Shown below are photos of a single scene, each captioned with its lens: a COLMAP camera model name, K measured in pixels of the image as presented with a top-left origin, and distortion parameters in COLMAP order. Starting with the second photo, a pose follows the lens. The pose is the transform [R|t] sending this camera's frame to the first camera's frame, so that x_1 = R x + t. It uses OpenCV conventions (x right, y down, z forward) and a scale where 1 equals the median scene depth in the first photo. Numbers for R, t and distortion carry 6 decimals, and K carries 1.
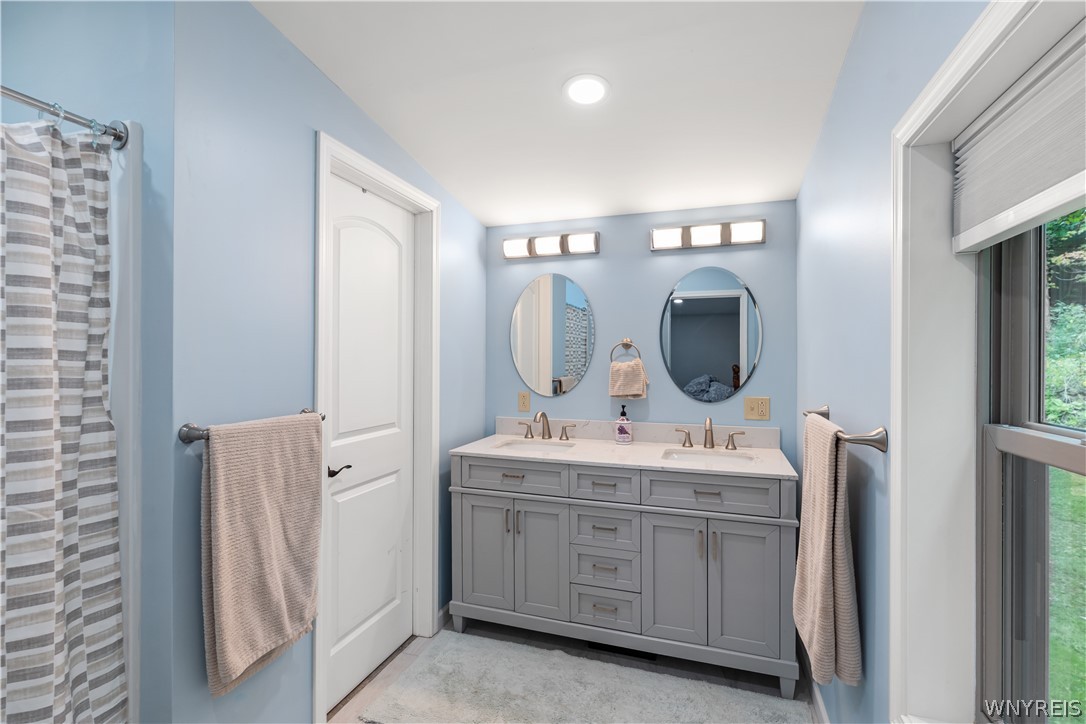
lens RADIAL K [[481.4, 0, 547.7], [0, 481.4, 356.6], [0, 0, 1]] dist [-0.001152, 0.000213]
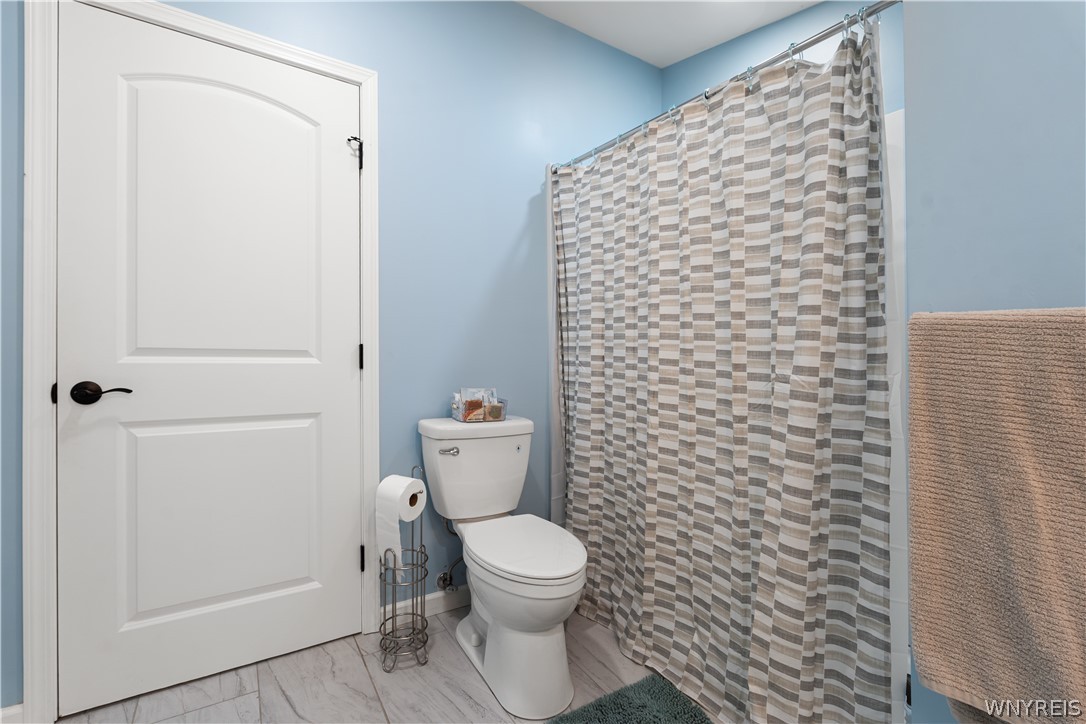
lens RADIAL K [[481.4, 0, 547.7], [0, 481.4, 356.6], [0, 0, 1]] dist [-0.001152, 0.000213]
pose [[-0.630498, -0.003042, -0.776185, 0.239447], [-0.000617, 0.999994, -0.003417, 0.222408], [0.776190, -0.001675, -0.630496, 1.088337]]
